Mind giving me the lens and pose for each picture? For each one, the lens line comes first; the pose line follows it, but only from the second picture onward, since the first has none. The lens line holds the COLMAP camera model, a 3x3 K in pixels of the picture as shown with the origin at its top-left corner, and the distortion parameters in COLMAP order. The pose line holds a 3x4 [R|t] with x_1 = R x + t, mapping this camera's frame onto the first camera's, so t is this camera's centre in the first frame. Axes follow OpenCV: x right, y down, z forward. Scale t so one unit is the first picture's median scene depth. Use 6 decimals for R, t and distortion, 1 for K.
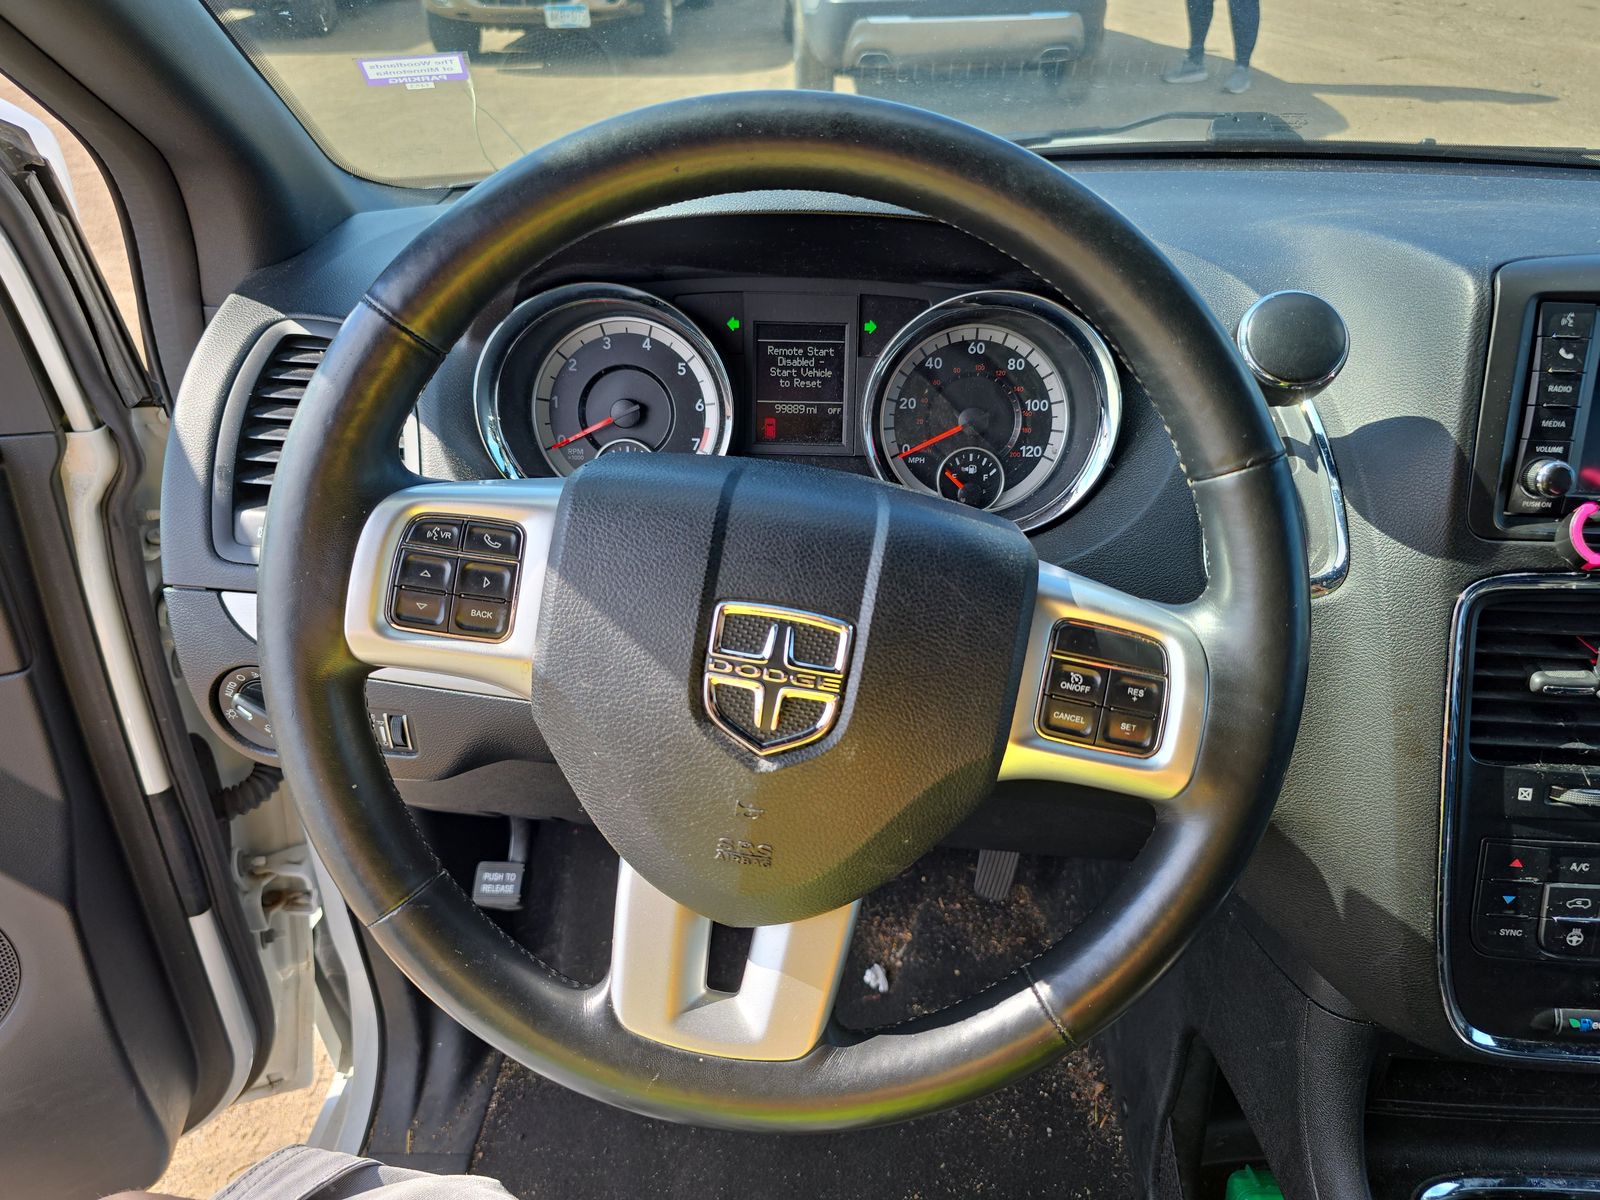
lens RADIAL K [[984.7, 0, 800.0], [0, 984.7, 600.0], [0, 0, 1]] dist [-0.004084, -0.028693]
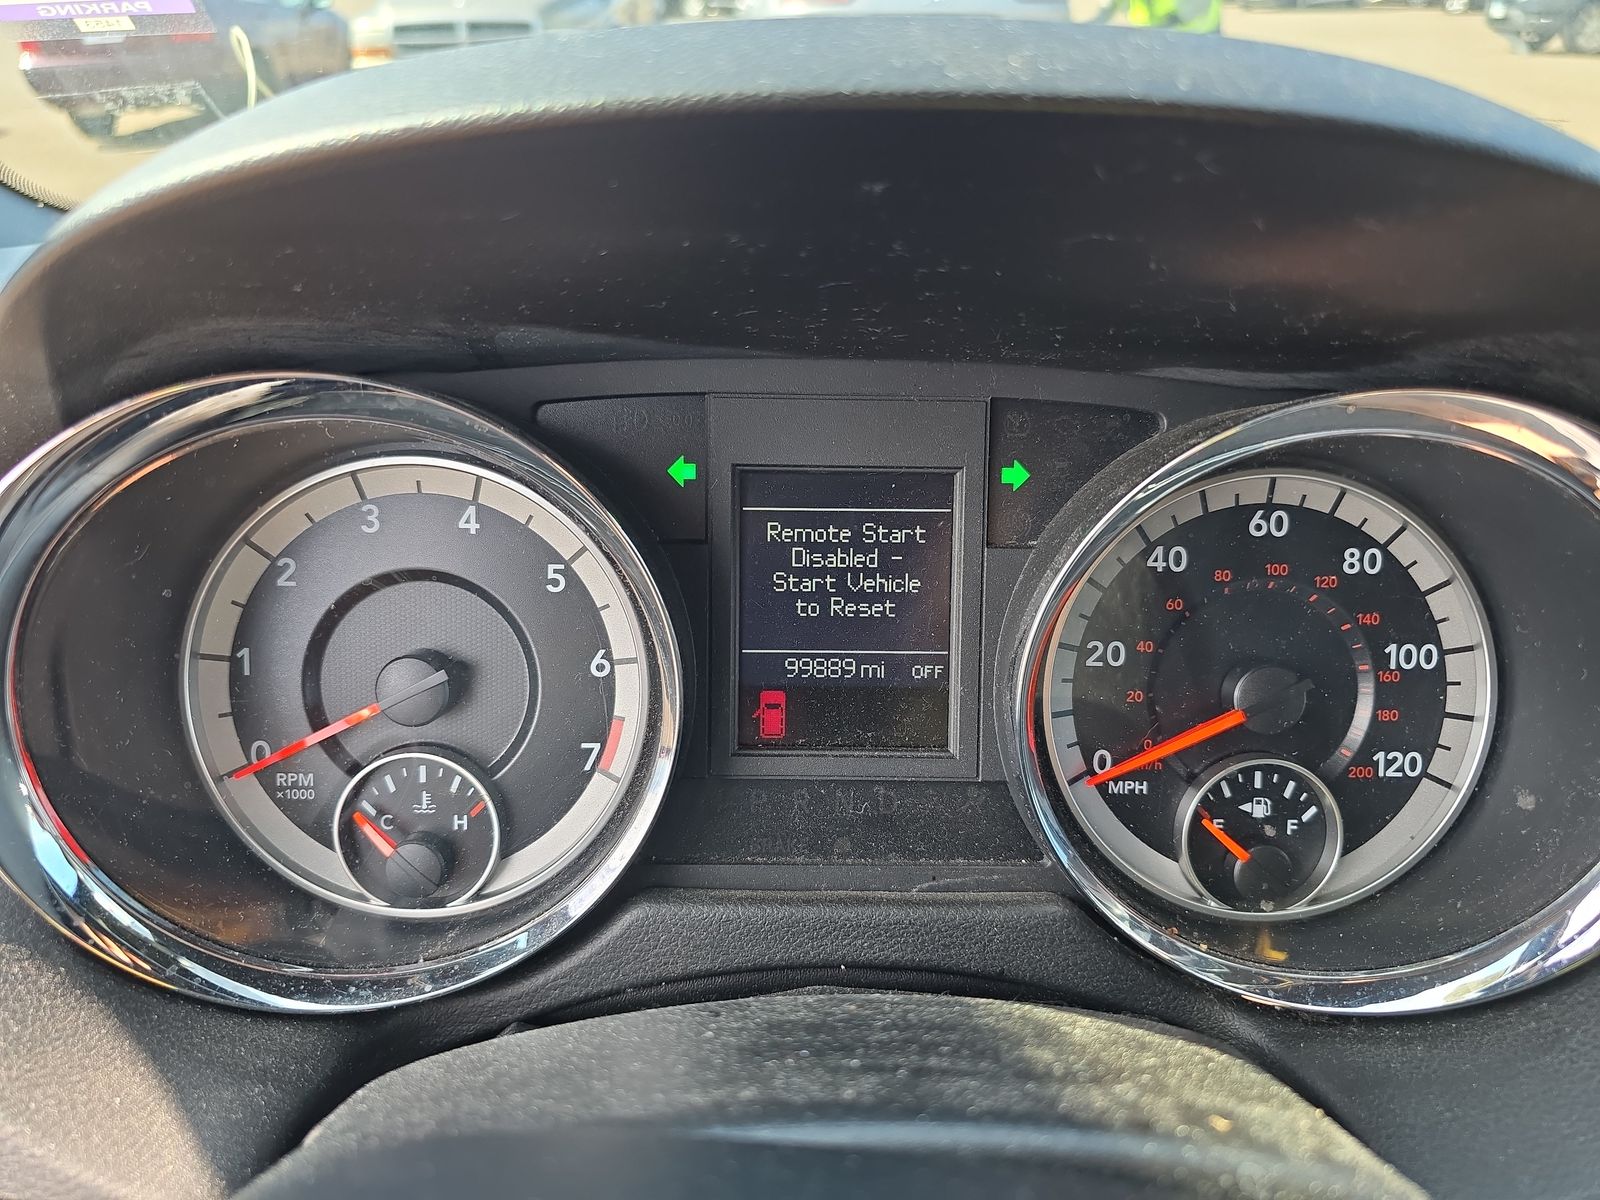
lens RADIAL K [[984.7, 0, 800.0], [0, 984.7, 600.0], [0, 0, 1]] dist [-0.004084, -0.028693]
pose [[0.998857, -0.014119, 0.045658, -0.037731], [0.018185, 0.995785, -0.089902, -0.187217], [-0.044196, 0.090629, 0.994904, 0.589018]]
